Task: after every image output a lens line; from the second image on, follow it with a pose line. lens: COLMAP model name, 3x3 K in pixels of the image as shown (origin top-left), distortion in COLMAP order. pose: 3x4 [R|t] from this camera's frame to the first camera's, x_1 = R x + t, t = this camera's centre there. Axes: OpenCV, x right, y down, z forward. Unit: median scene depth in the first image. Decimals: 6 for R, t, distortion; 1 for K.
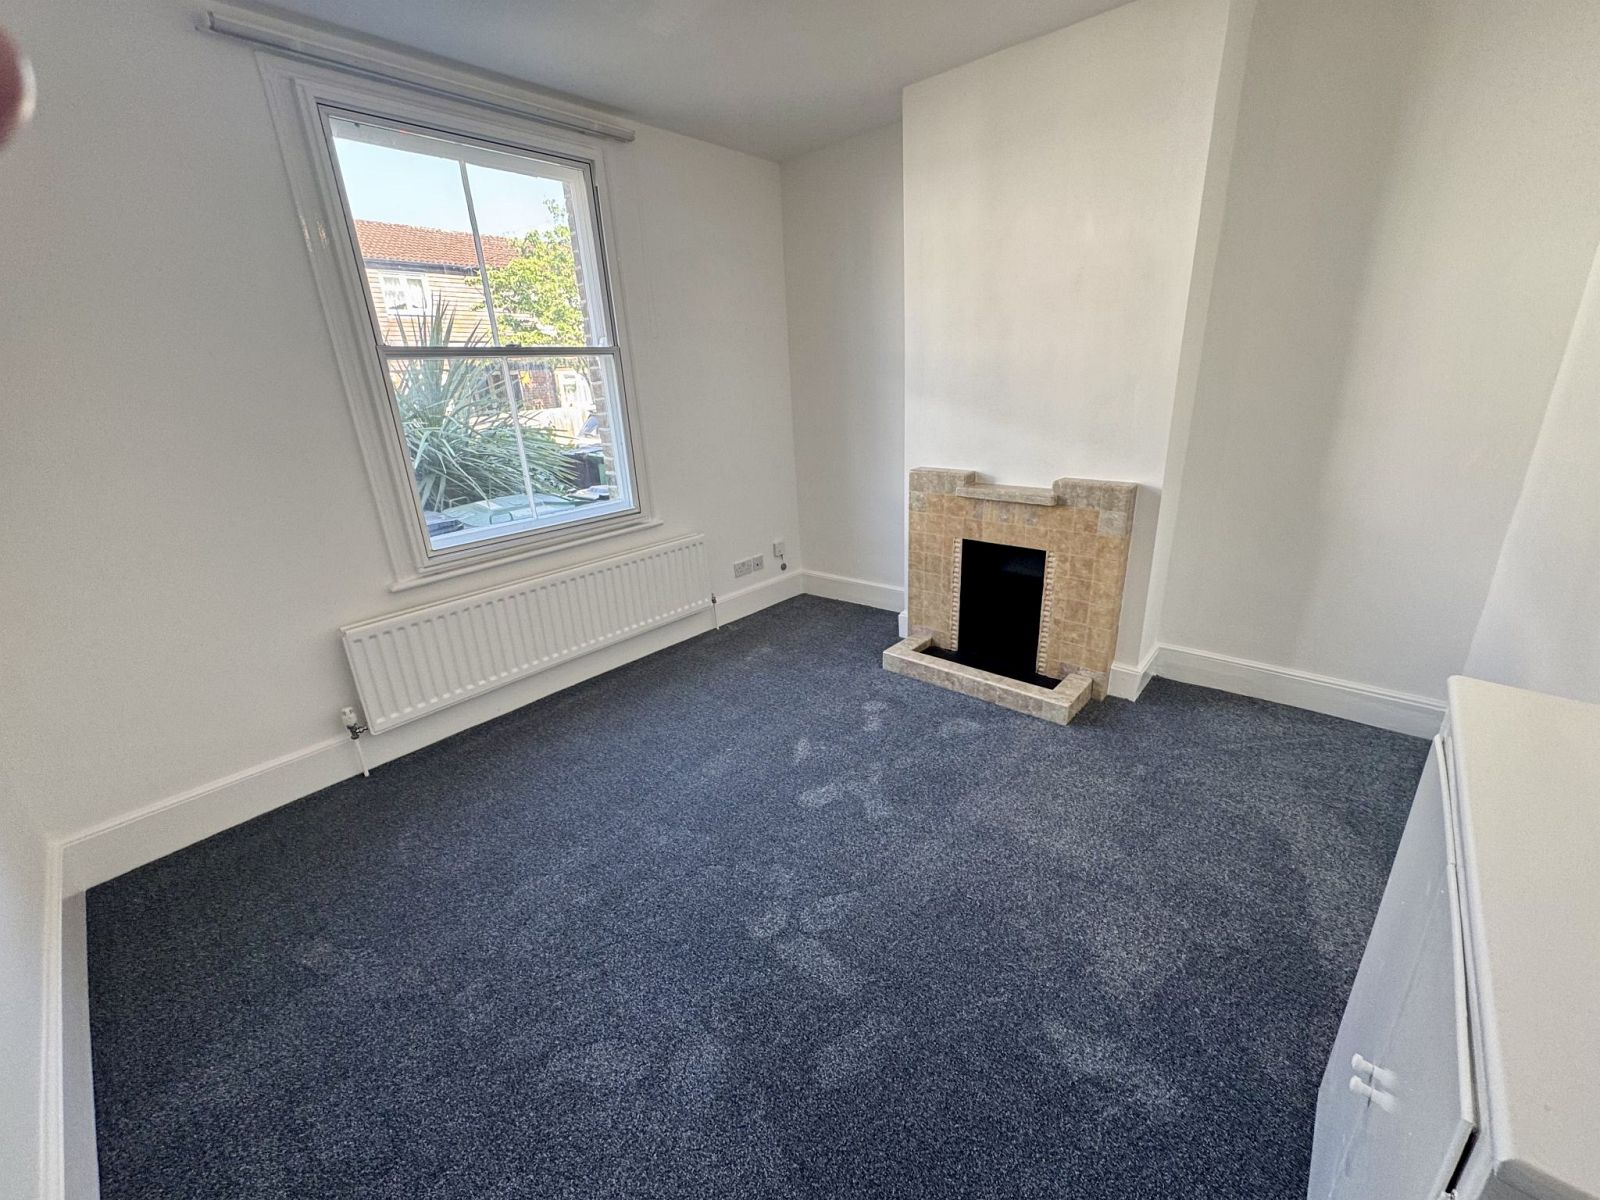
lens RADIAL K [[642.8, 0, 800.0], [0, 642.8, 600.0], [0, 0, 1]] dist [-0.001403, 0.000052]
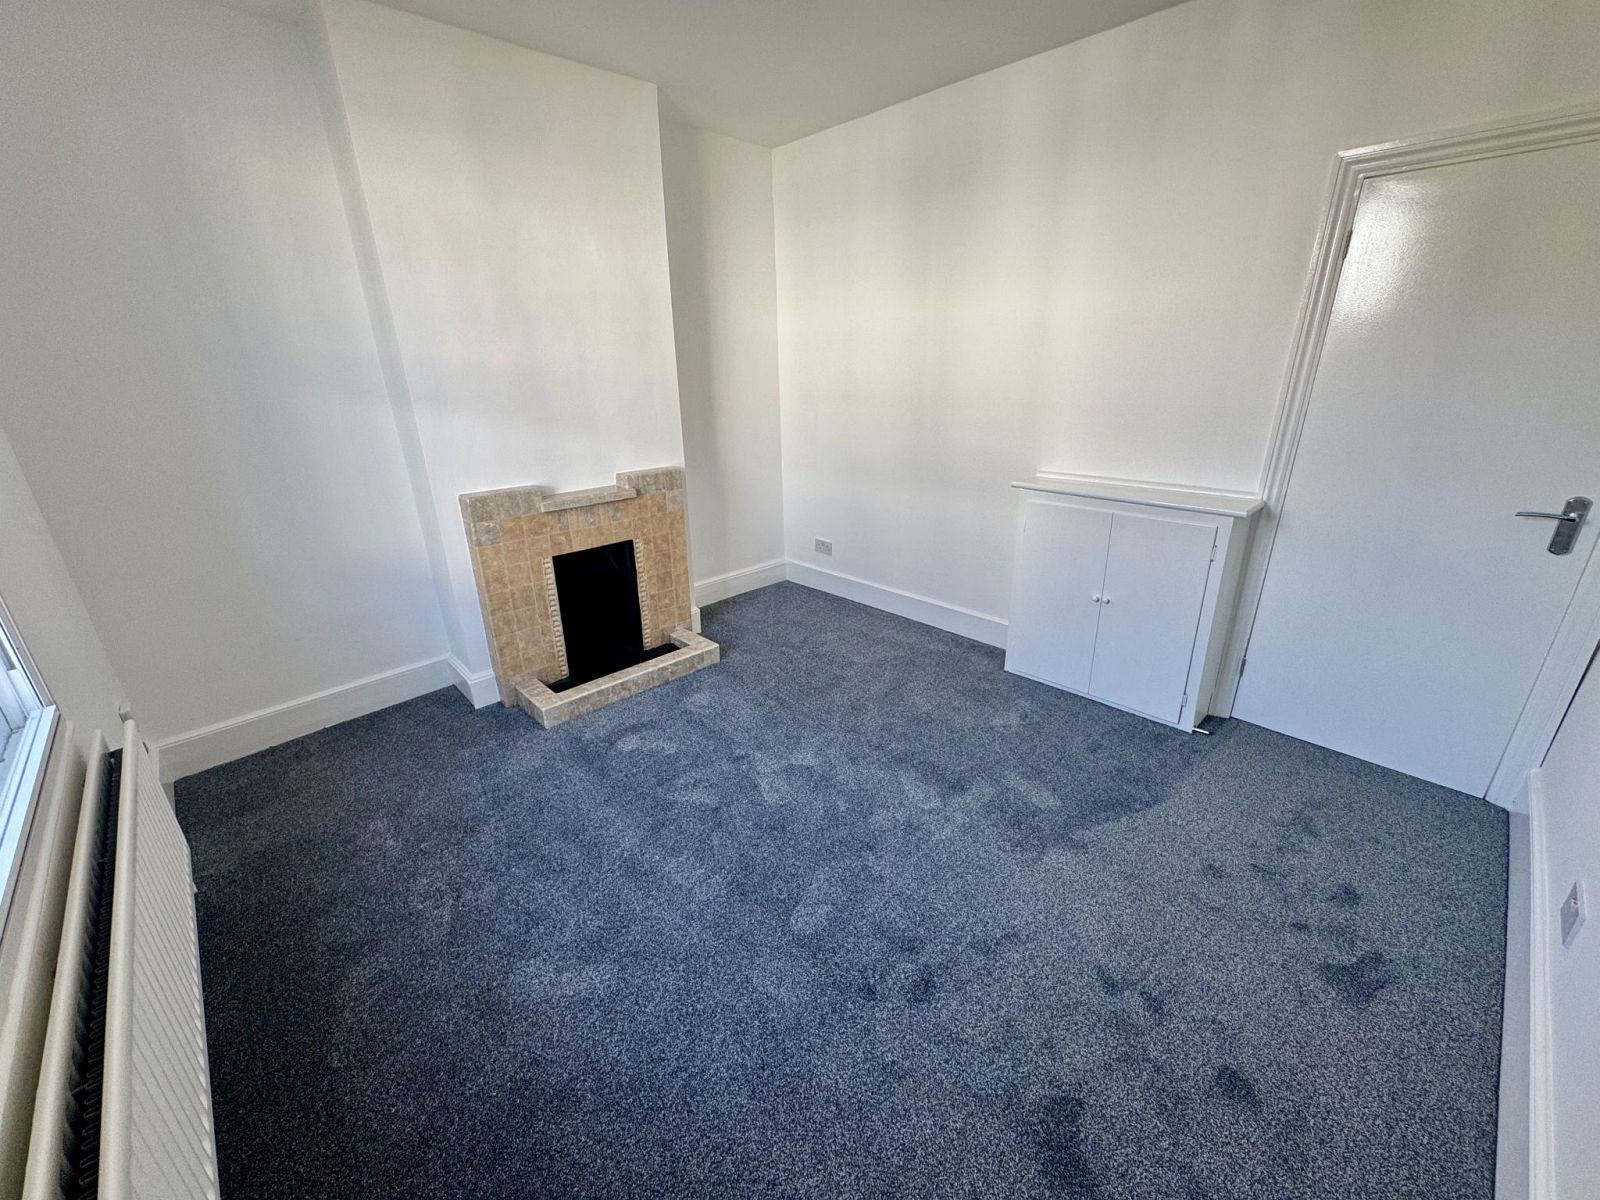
lens RADIAL K [[642.8, 0, 800.0], [0, 642.8, 600.0], [0, 0, 1]] dist [-0.001403, 0.000052]
pose [[0.083271, -0.309581, 0.947220, -0.642160], [0.347773, 0.899788, 0.263506, -0.165658], [-0.933874, 0.307475, 0.182590, 0.534712]]
